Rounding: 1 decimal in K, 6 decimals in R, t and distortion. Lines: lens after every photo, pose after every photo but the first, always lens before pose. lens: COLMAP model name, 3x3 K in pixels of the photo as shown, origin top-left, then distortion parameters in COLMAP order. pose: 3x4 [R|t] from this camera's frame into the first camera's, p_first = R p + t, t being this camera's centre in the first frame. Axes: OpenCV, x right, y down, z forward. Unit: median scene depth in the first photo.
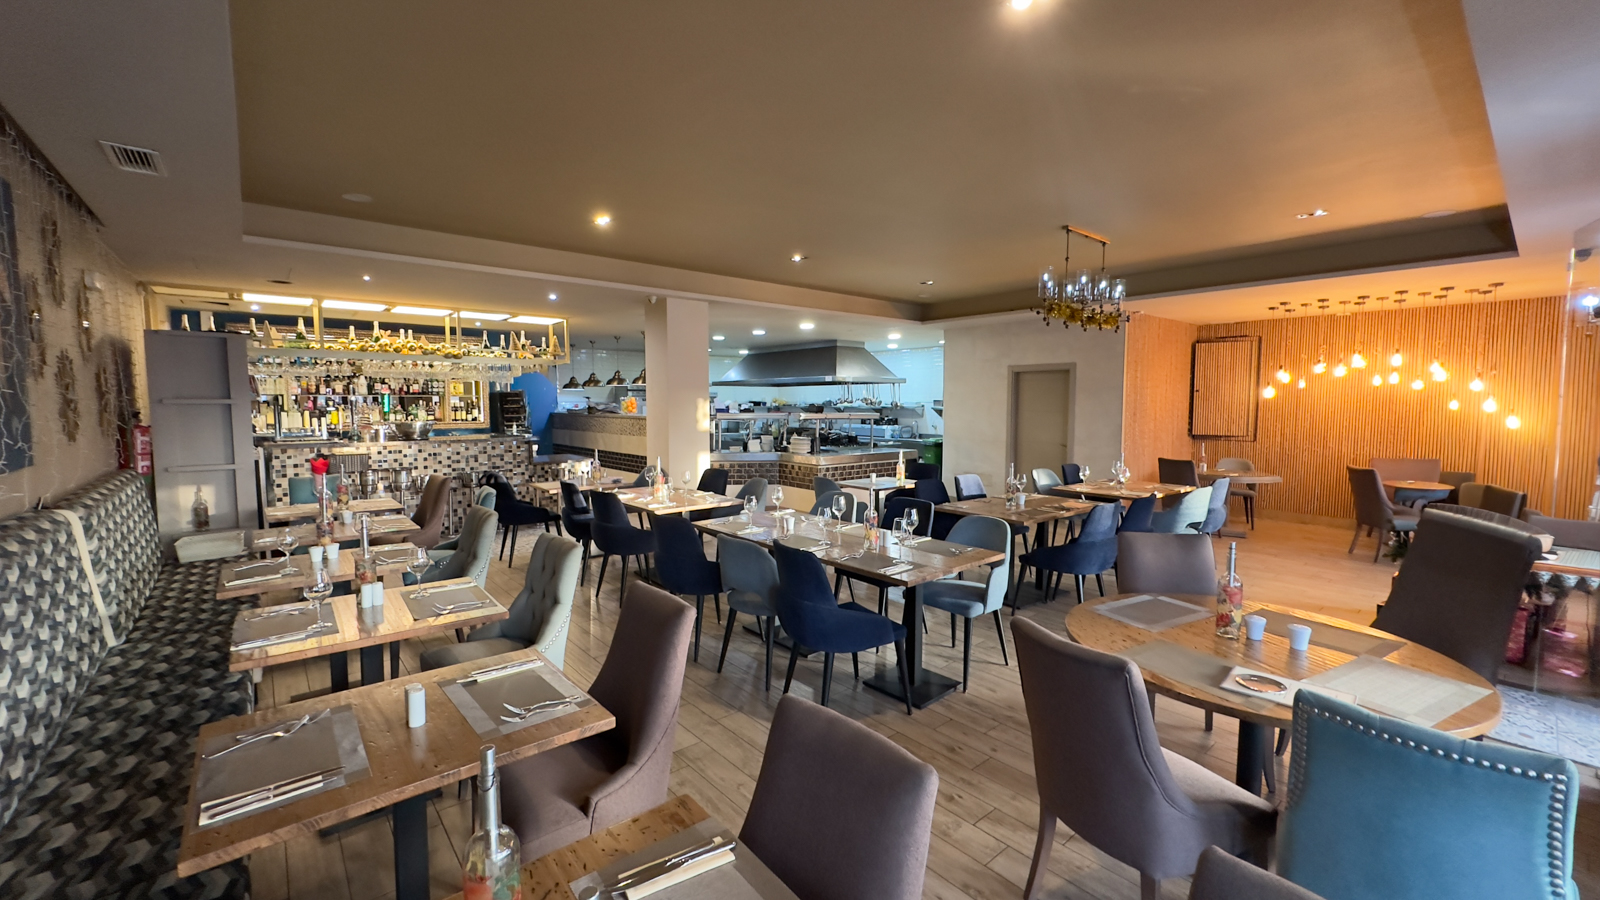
lens RADIAL K [[640.8, 0, 795.1], [0, 640.8, 449.9], [0, 0, 1]] dist [-0.000947, 0.000127]
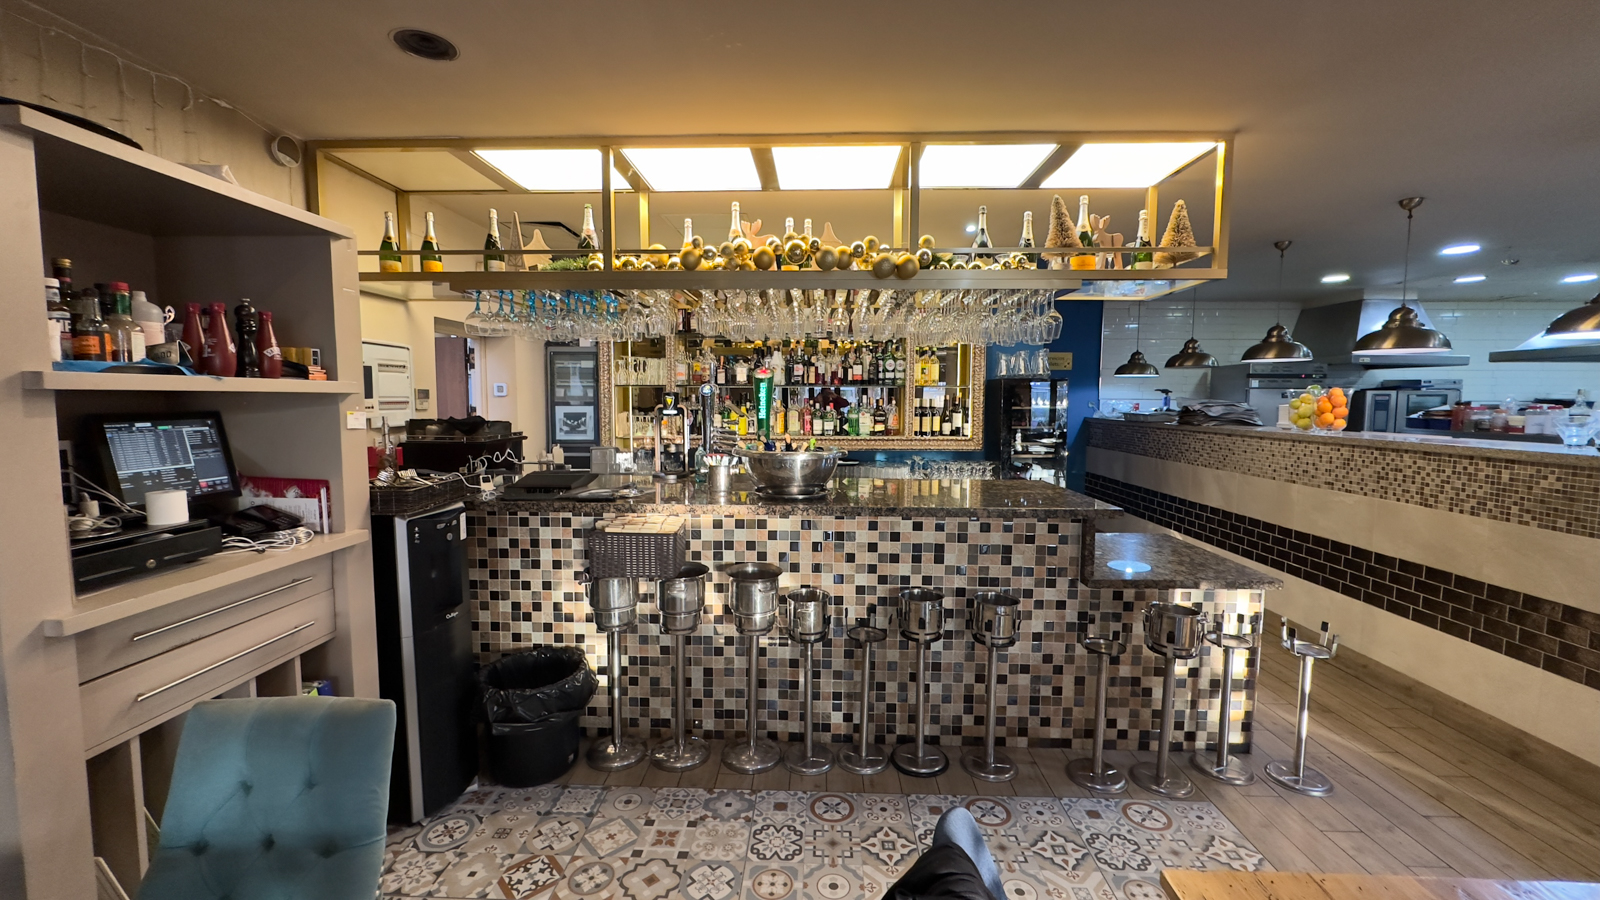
lens RADIAL K [[640.8, 0, 793.1], [0, 640.8, 448.2], [0, 0, 1]] dist [-0.000947, 0.000127]
pose [[0.739615, 0.057414, -0.670577, -0.304261], [-0.055146, 0.998174, 0.024639, -0.049169], [0.670768, 0.018757, 0.741430, 0.643415]]
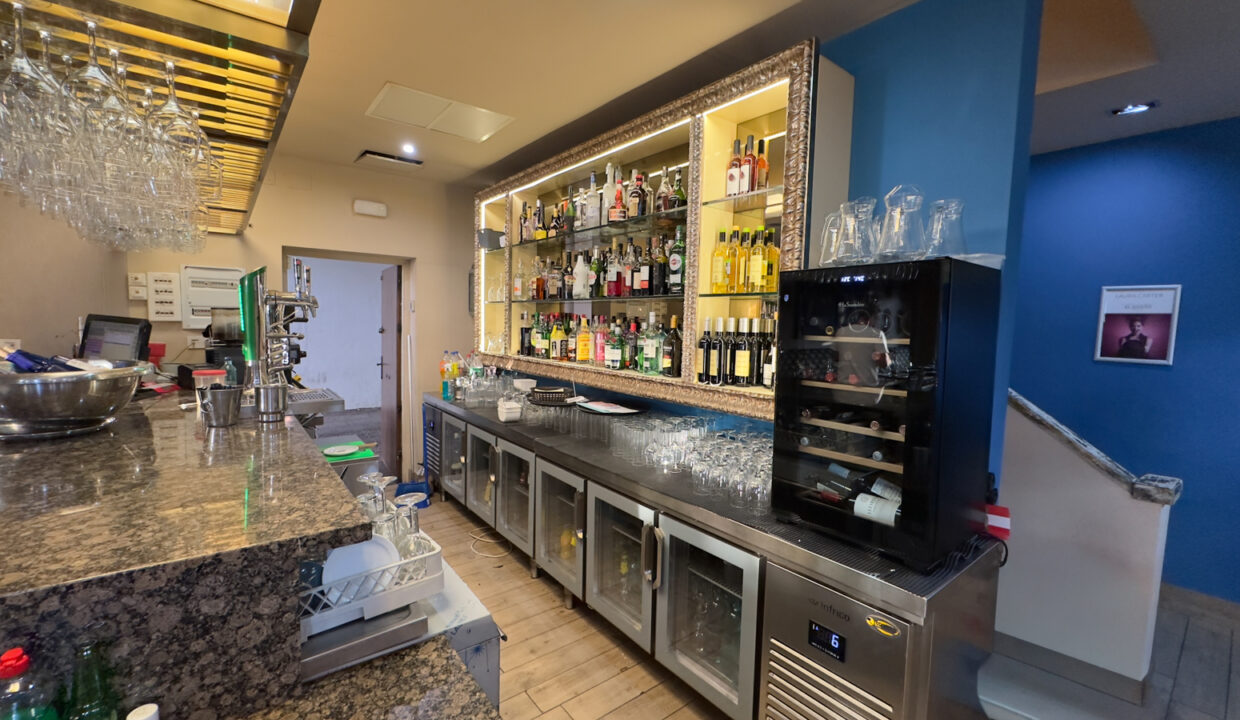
lens RADIAL K [[506.6, 0, 621.2], [0, 506.6, 361.6], [0, 0, 1]] dist [-0.001457, -0.000136]
pose [[-0.019266, 0.080645, -0.996557, -0.349163], [-0.100048, 0.991583, 0.082177, -0.082089], [0.994796, 0.101286, -0.011035, 1.134467]]
